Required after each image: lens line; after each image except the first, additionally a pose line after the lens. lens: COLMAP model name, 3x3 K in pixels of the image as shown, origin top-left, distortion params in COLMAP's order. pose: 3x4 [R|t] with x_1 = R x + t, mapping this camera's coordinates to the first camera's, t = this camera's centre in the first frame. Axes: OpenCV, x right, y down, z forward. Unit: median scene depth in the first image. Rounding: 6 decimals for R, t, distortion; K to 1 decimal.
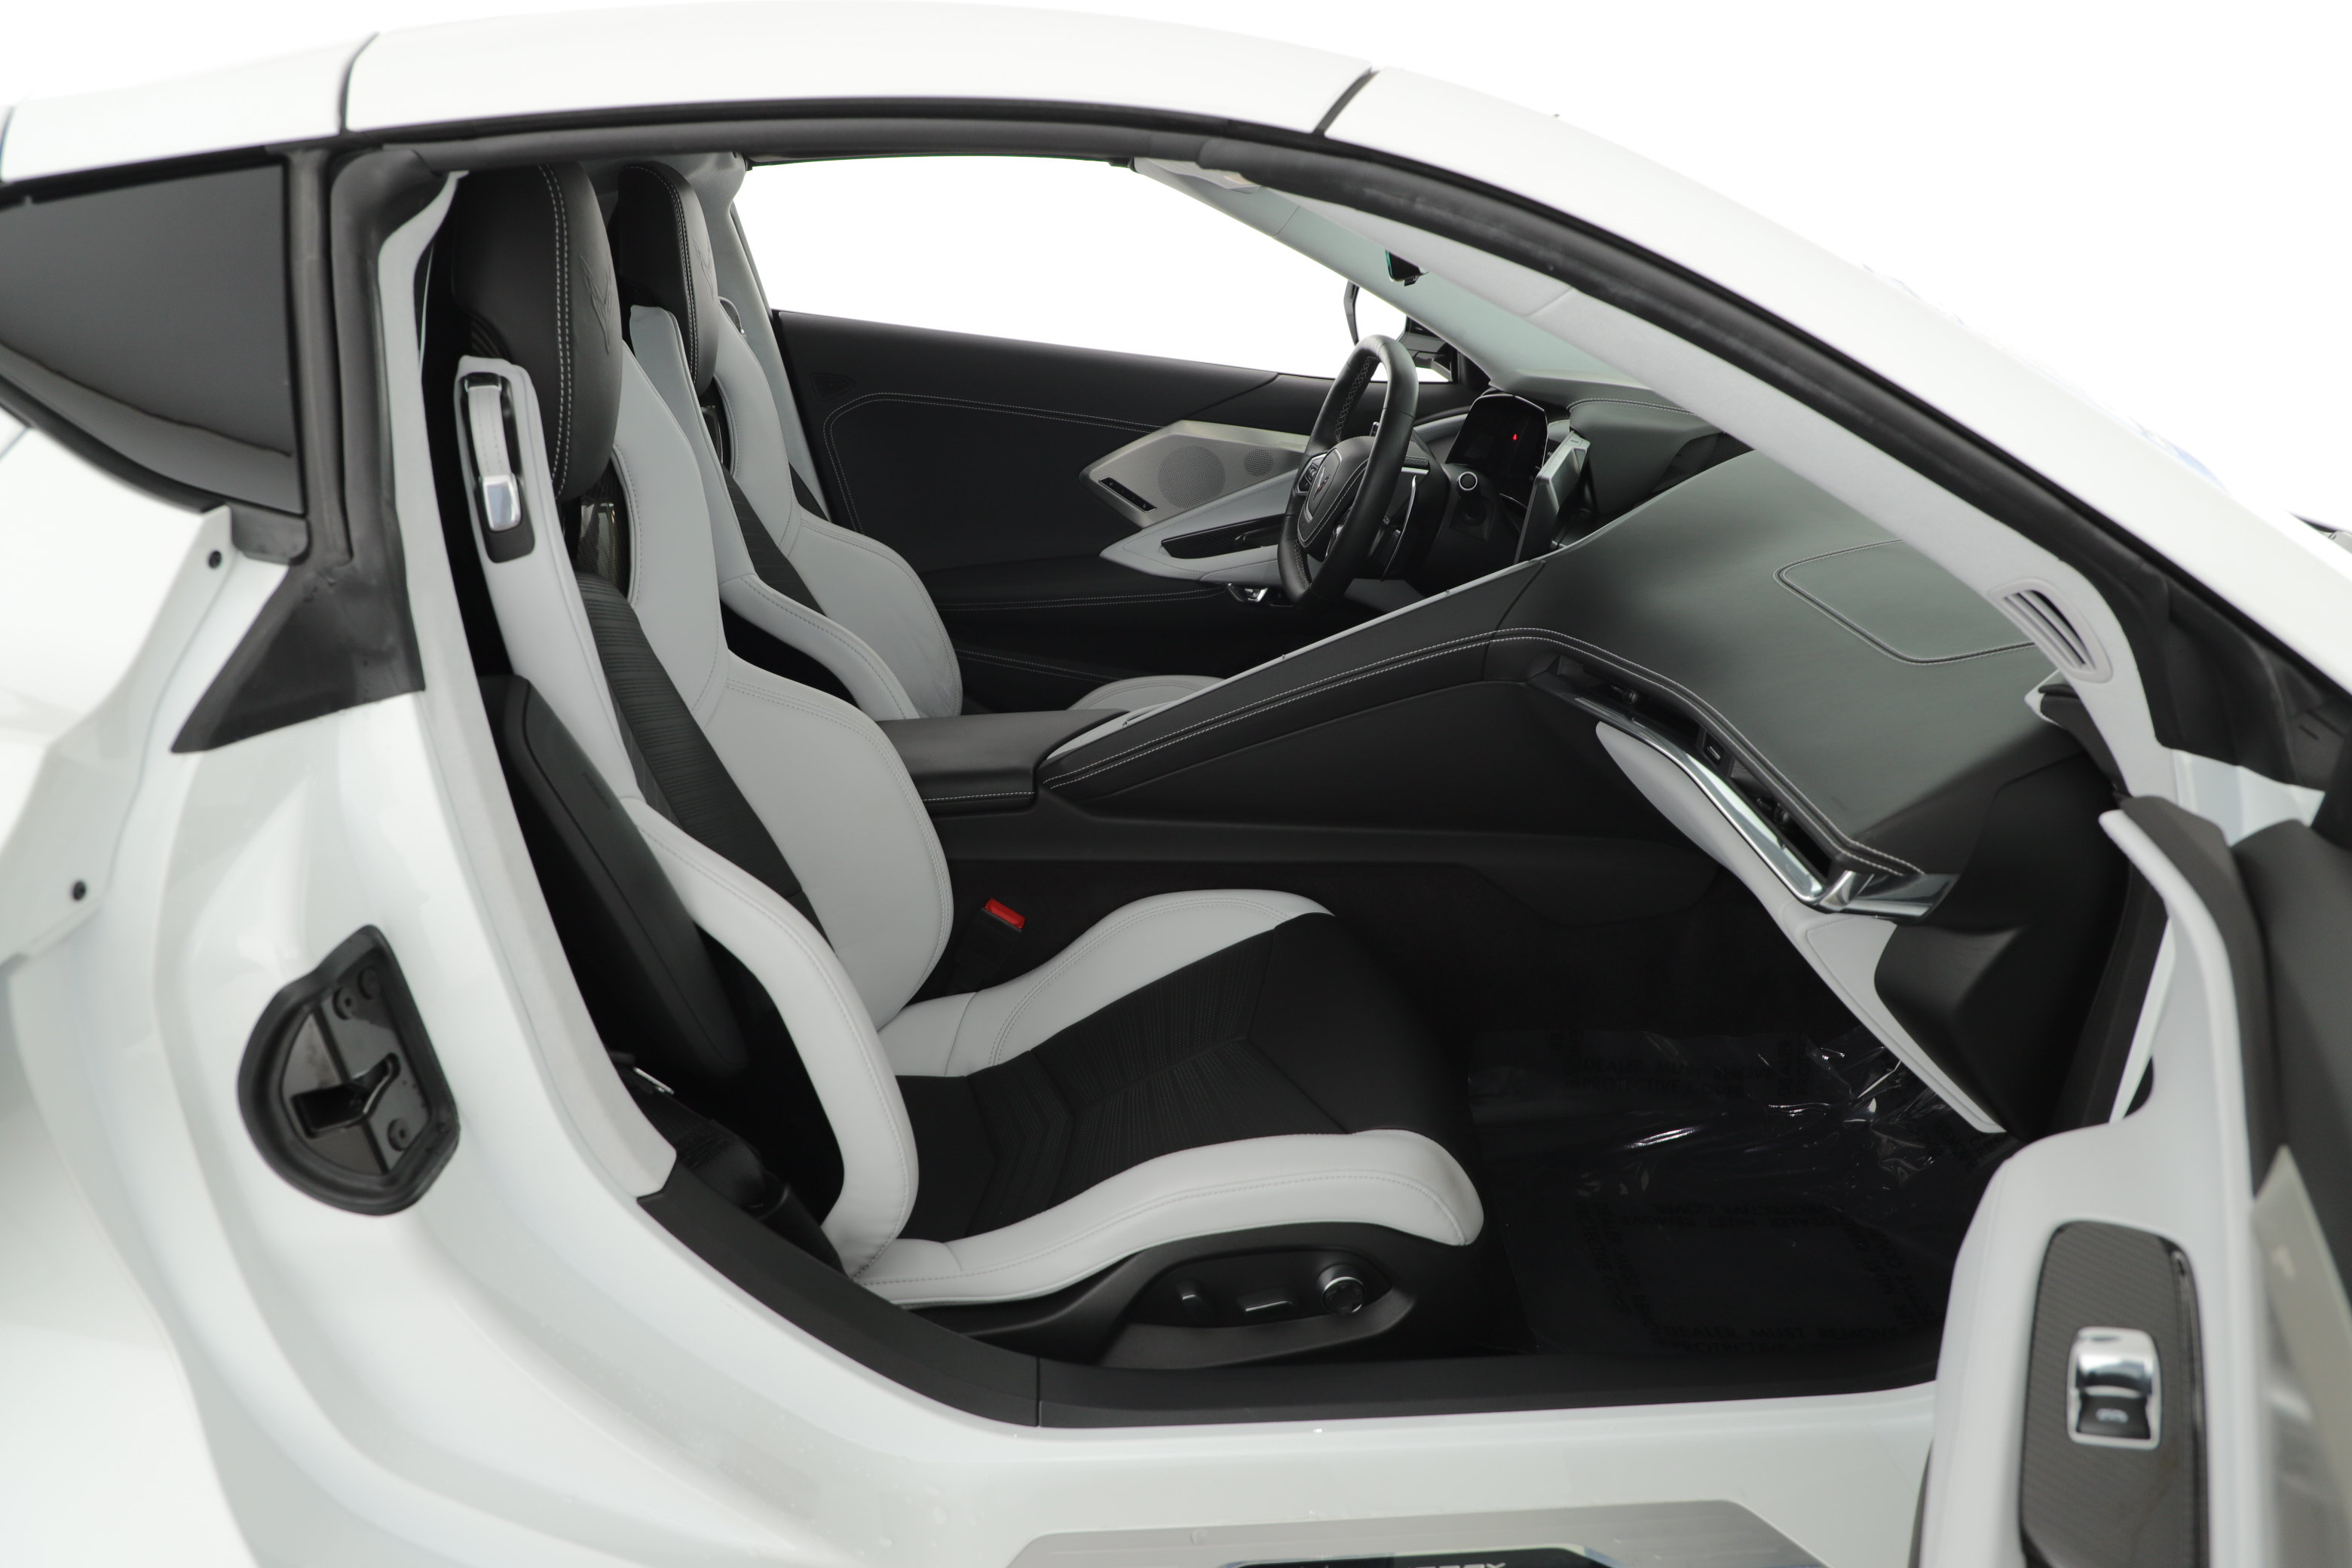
lens RADIAL K [[1603.0, 0, 1176.0], [0, 1603.0, 784.0], [0, 0, 1]] dist [-0.081466, 0.040537]
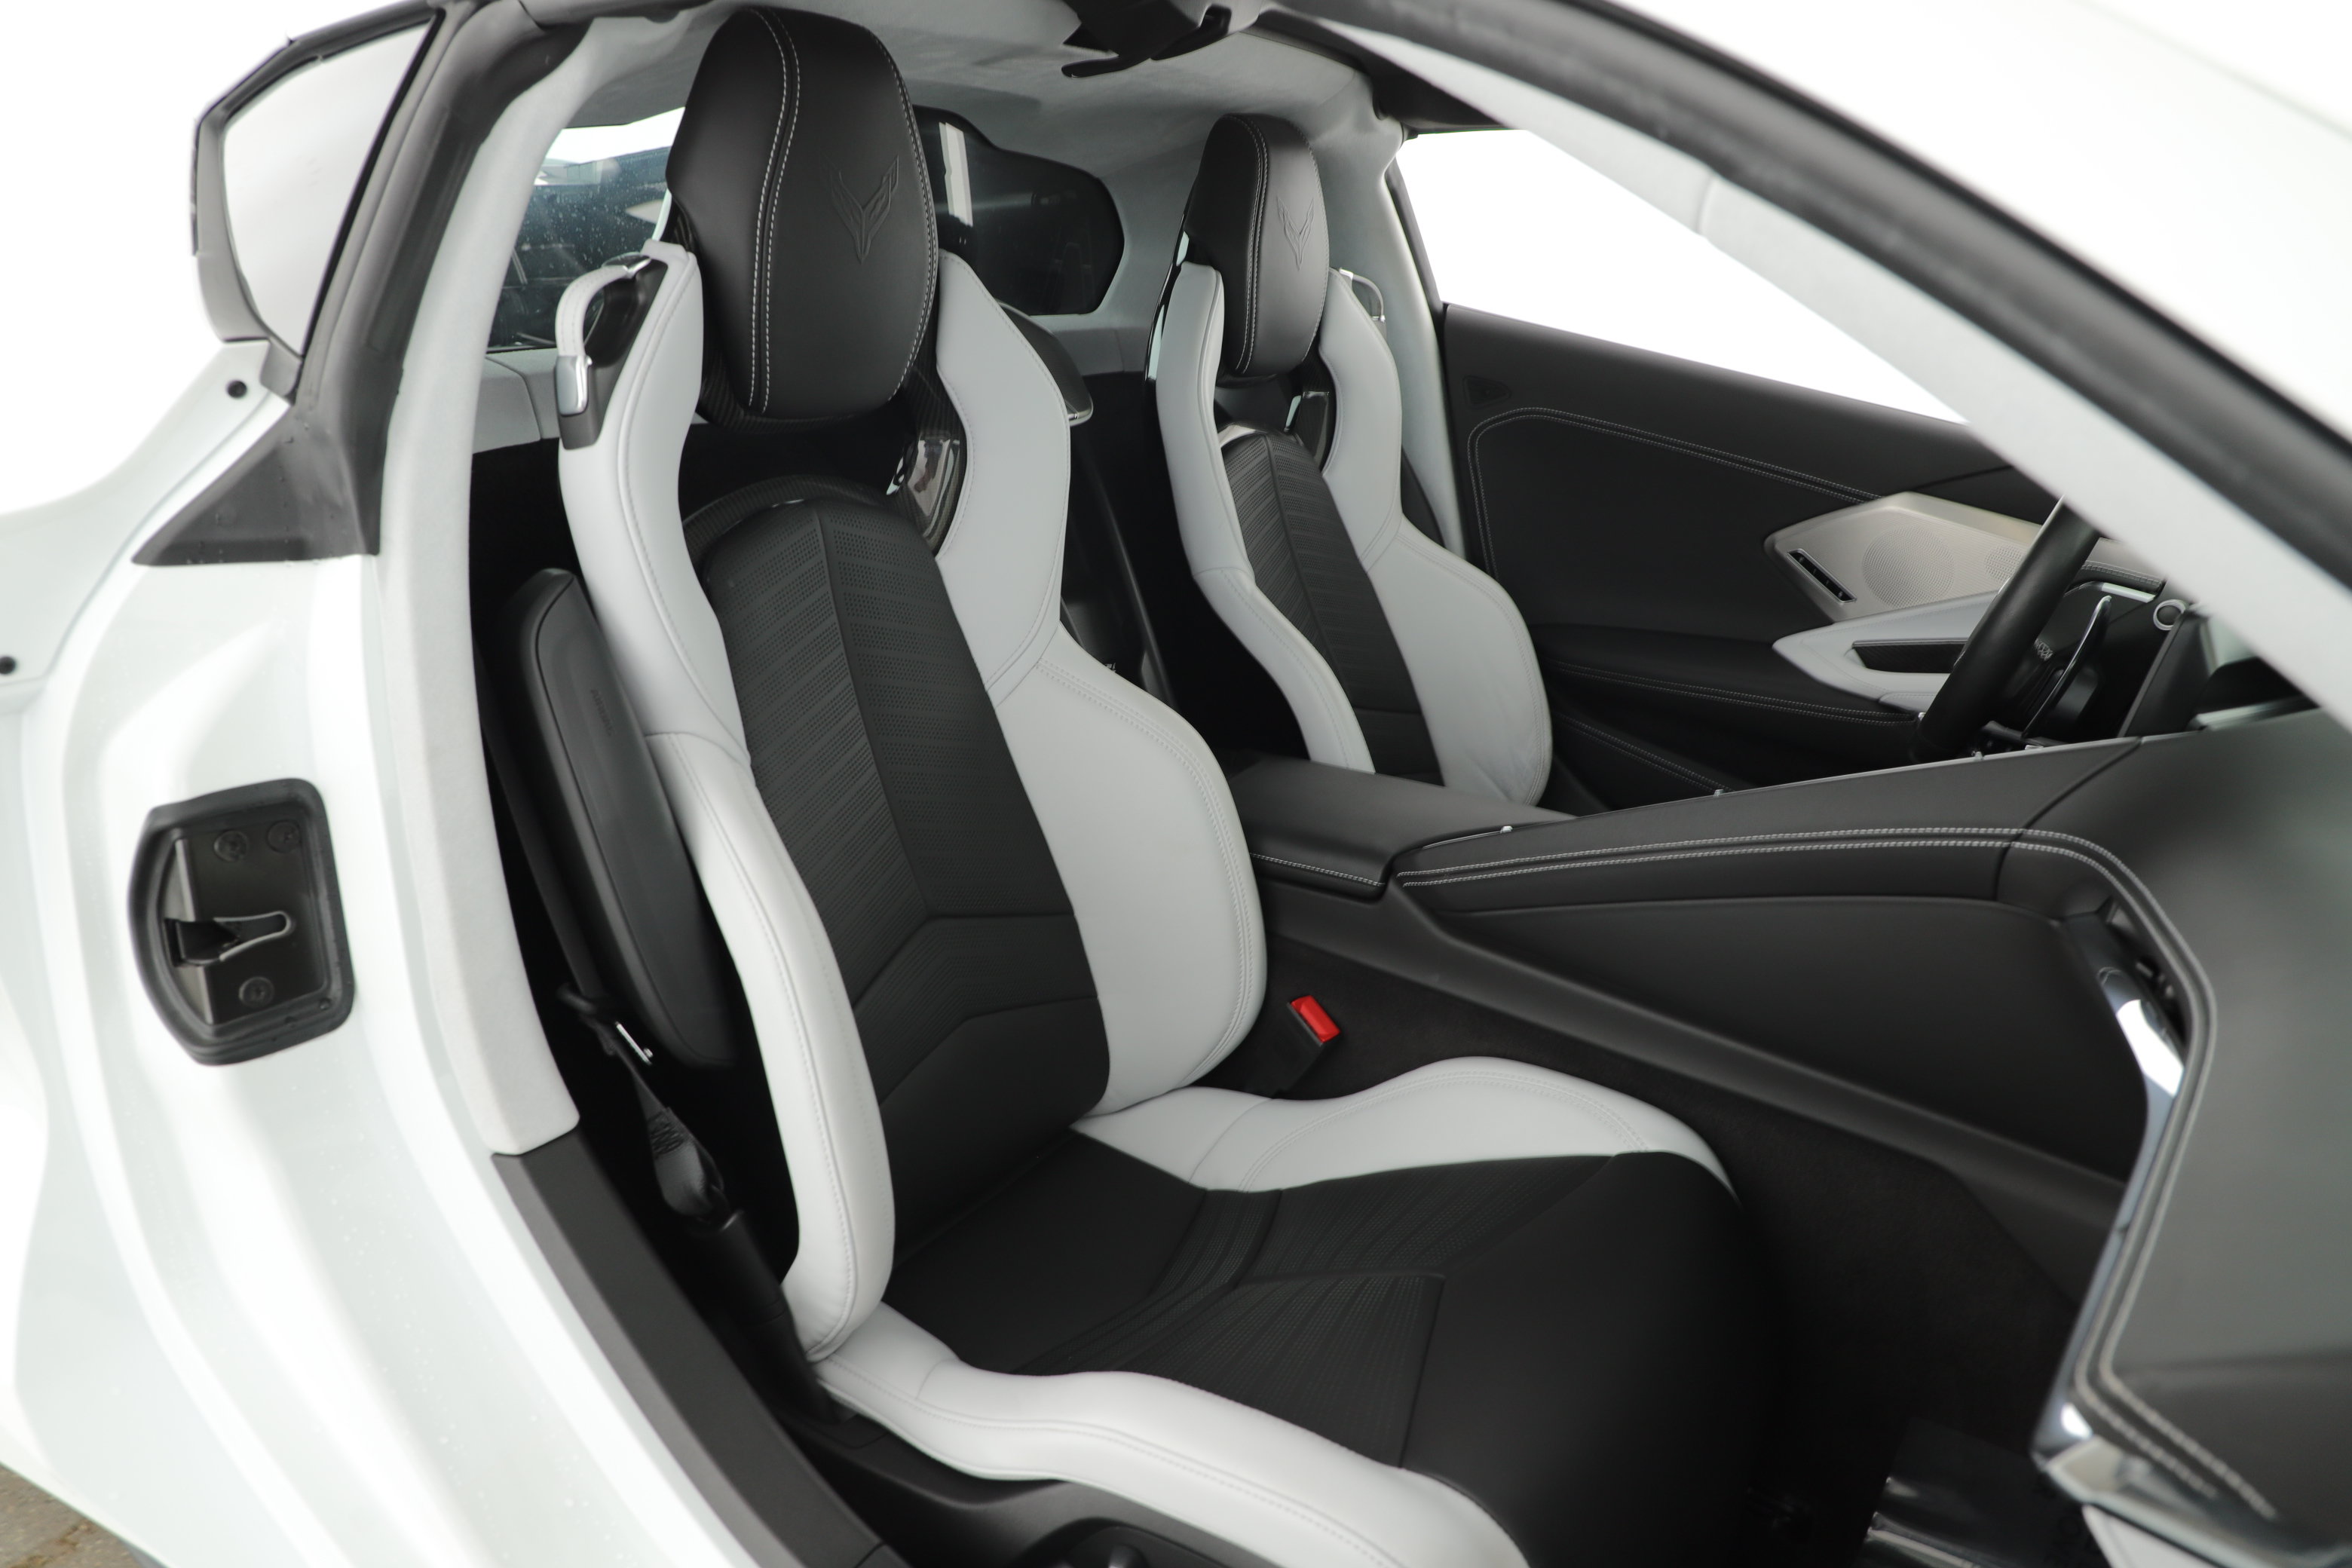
lens RADIAL K [[1603.0, 0, 1176.0], [0, 1603.0, 784.0], [0, 0, 1]] dist [-0.081466, 0.040537]
pose [[0.790535, 0.236910, -0.564736, 0.381373], [-0.257032, 0.965347, 0.045166, -0.074577], [0.555867, 0.109450, 0.824034, 0.400311]]
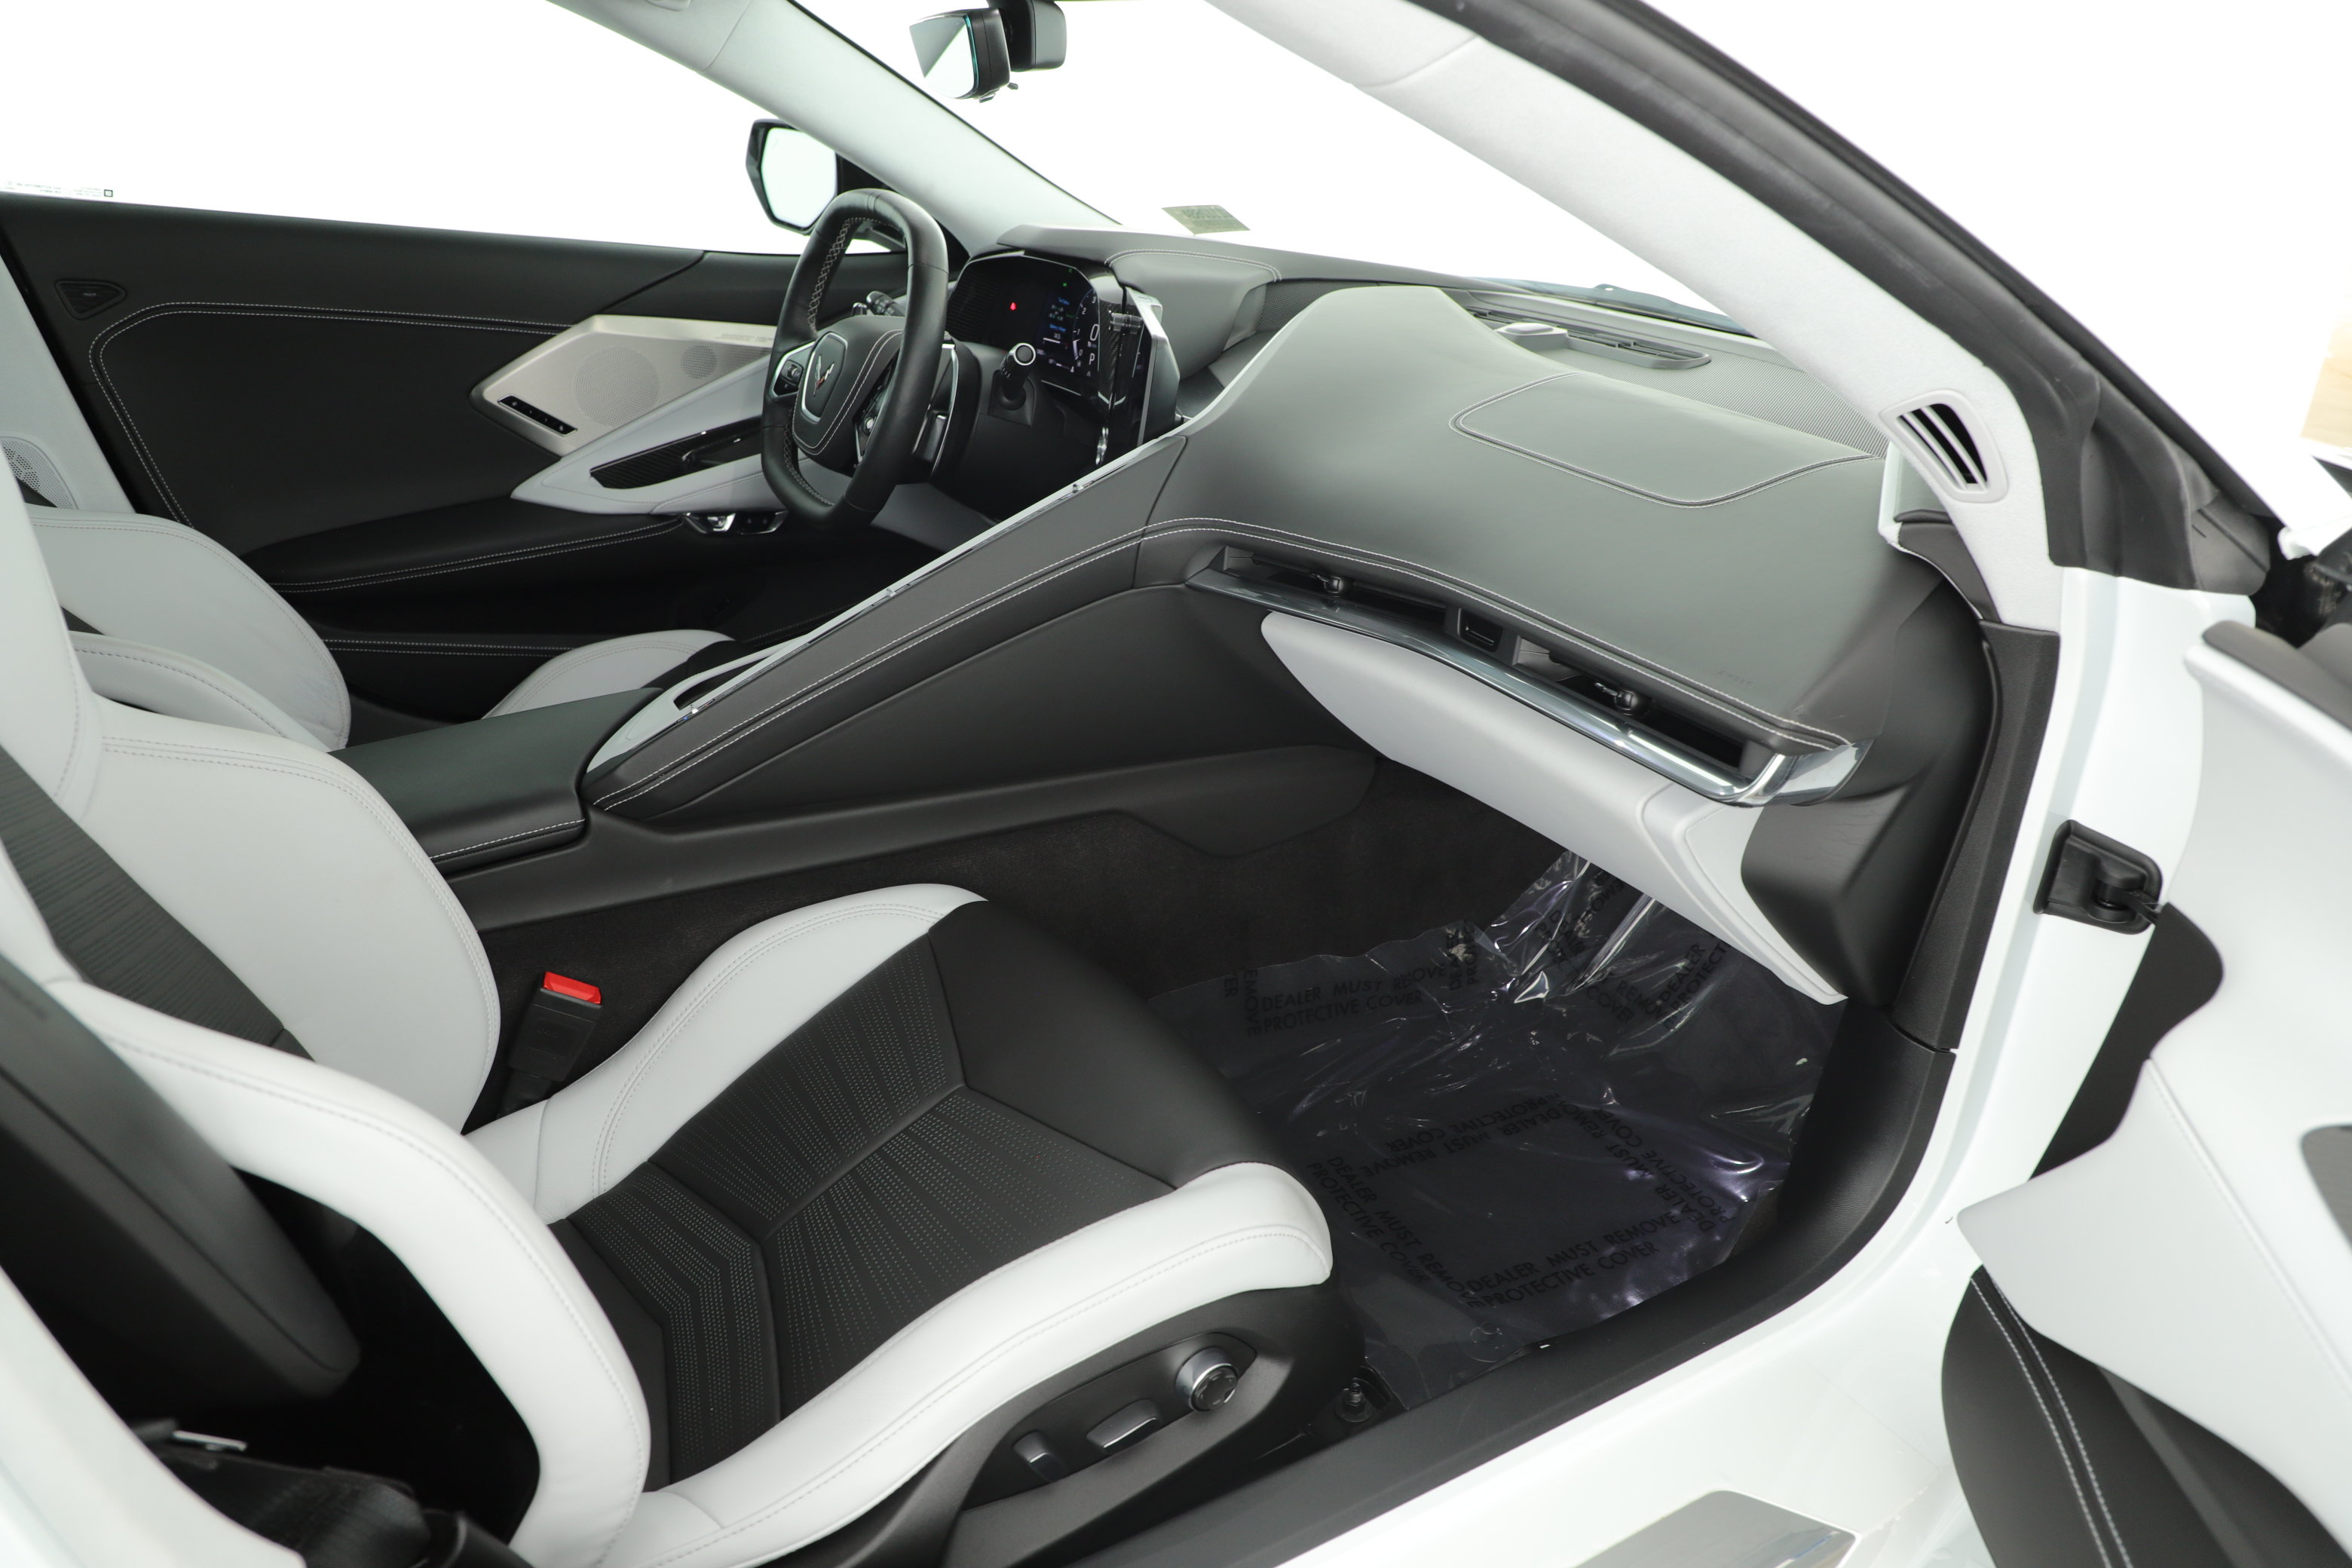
lens RADIAL K [[1603.0, 0, 1176.0], [0, 1603.0, 784.0], [0, 0, 1]] dist [-0.081466, 0.040537]
pose [[0.899445, -0.173142, 0.401274, -0.189613], [0.150001, 0.984703, 0.088657, -0.048670], [-0.410486, -0.019551, 0.911657, 0.322963]]
